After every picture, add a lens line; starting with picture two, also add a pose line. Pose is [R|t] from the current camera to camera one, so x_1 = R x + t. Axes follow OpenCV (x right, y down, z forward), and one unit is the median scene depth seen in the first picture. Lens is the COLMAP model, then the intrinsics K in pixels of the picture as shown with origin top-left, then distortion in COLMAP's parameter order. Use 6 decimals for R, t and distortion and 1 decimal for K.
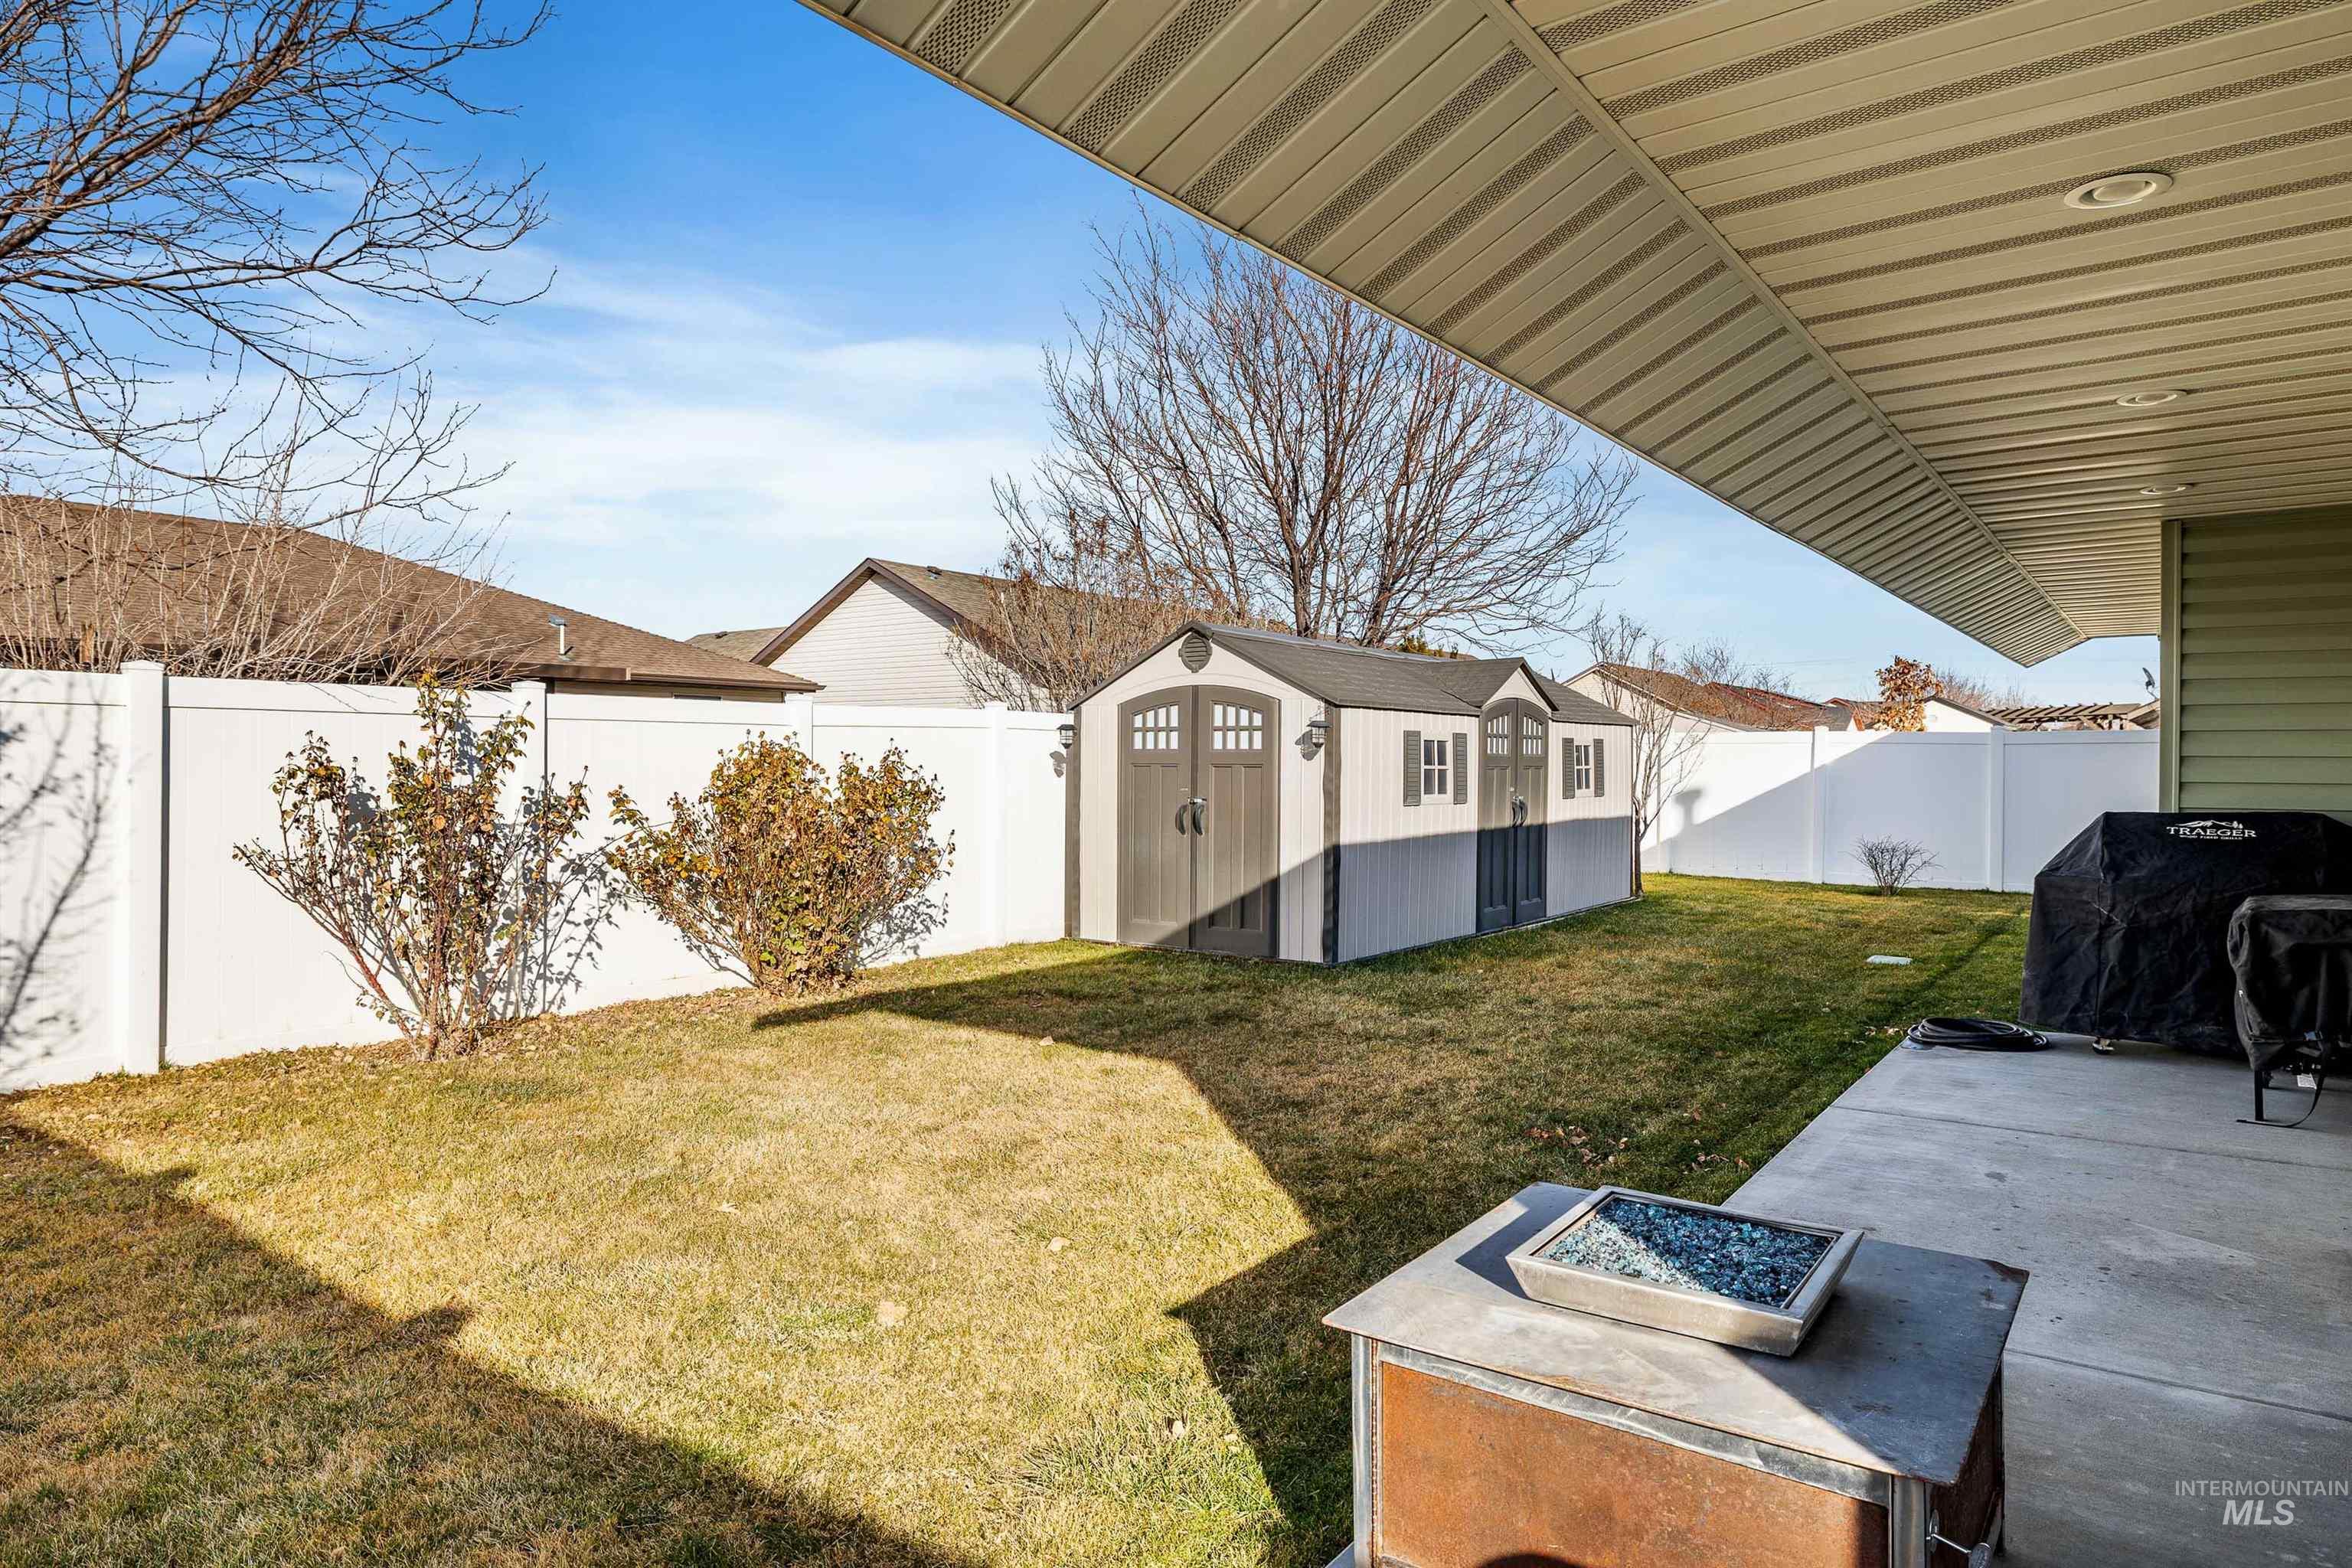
lens RADIAL K [[1381.6, 0, 1177.2], [0, 1381.6, 774.8], [0, 0, 1]] dist [0.000467, 0.000209]
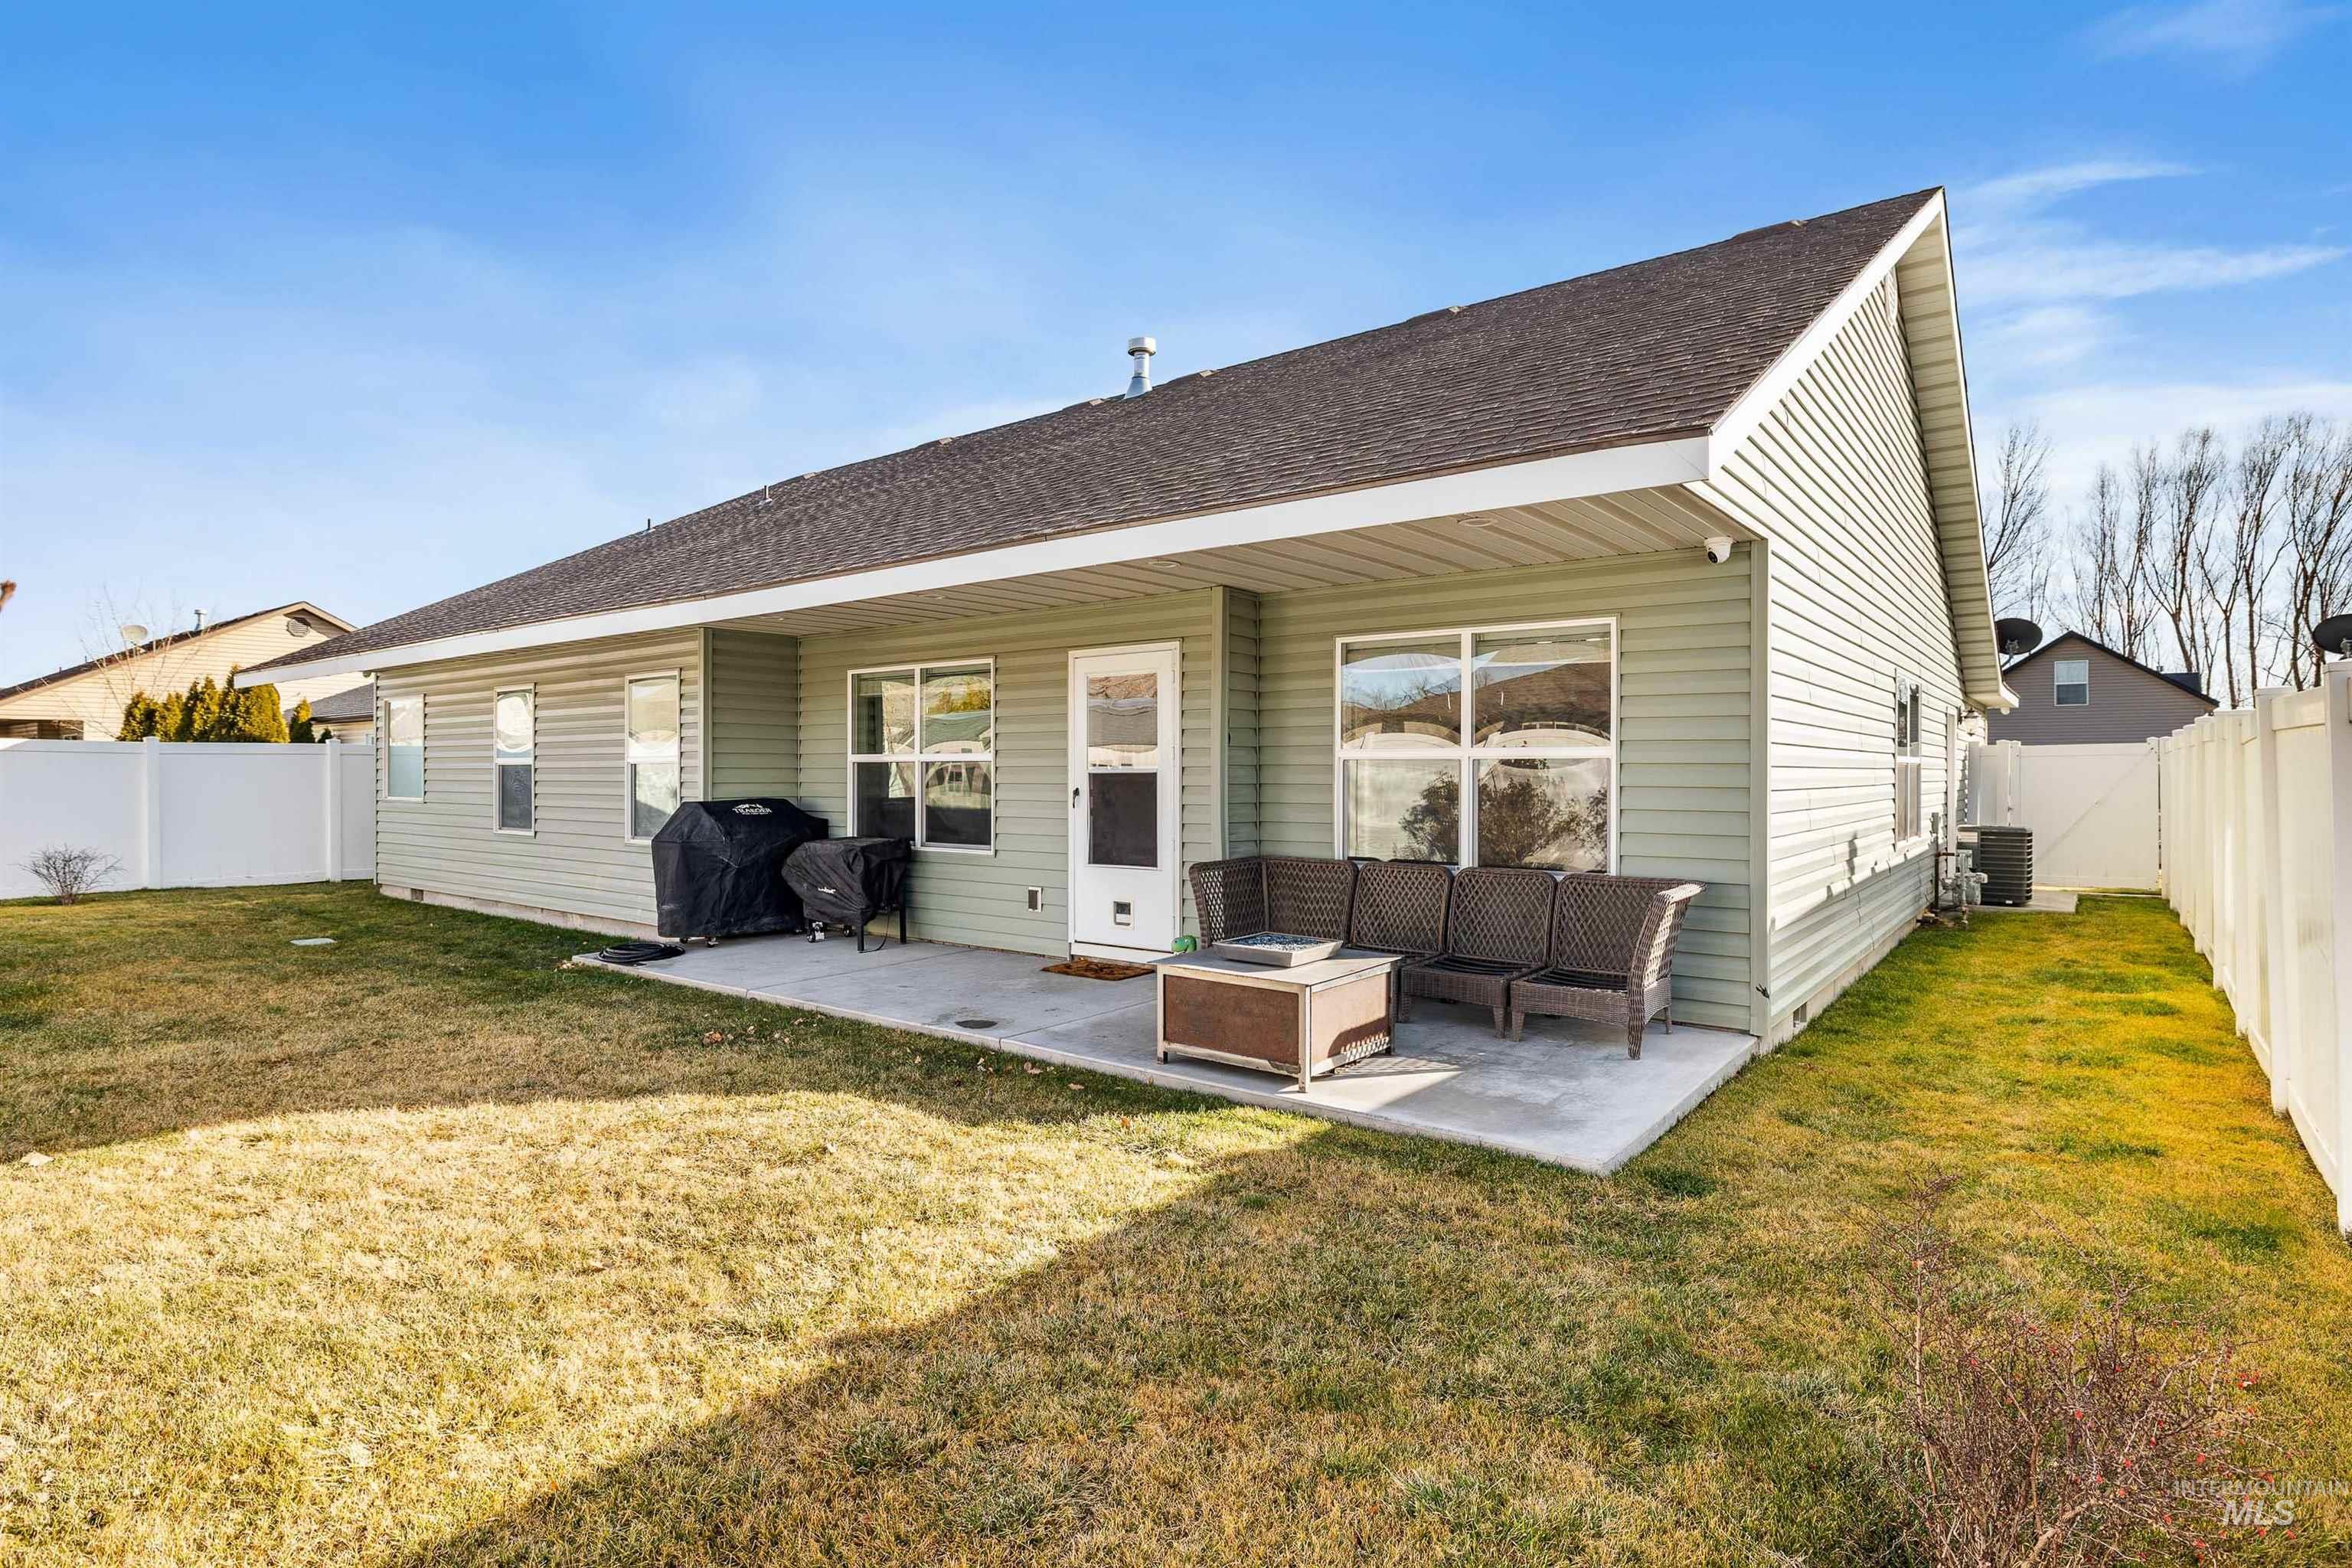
lens RADIAL K [[1185.8, 0, 1177.0], [0, 1185.8, 774.7], [0, 0, 1]] dist [-0.001106, 0.001498]
pose [[0.026835, -0.006760, 0.999617, -0.755752], [0.008953, 0.999939, 0.006521, -0.009336], [-0.999600, 0.008775, 0.026894, 0.410970]]
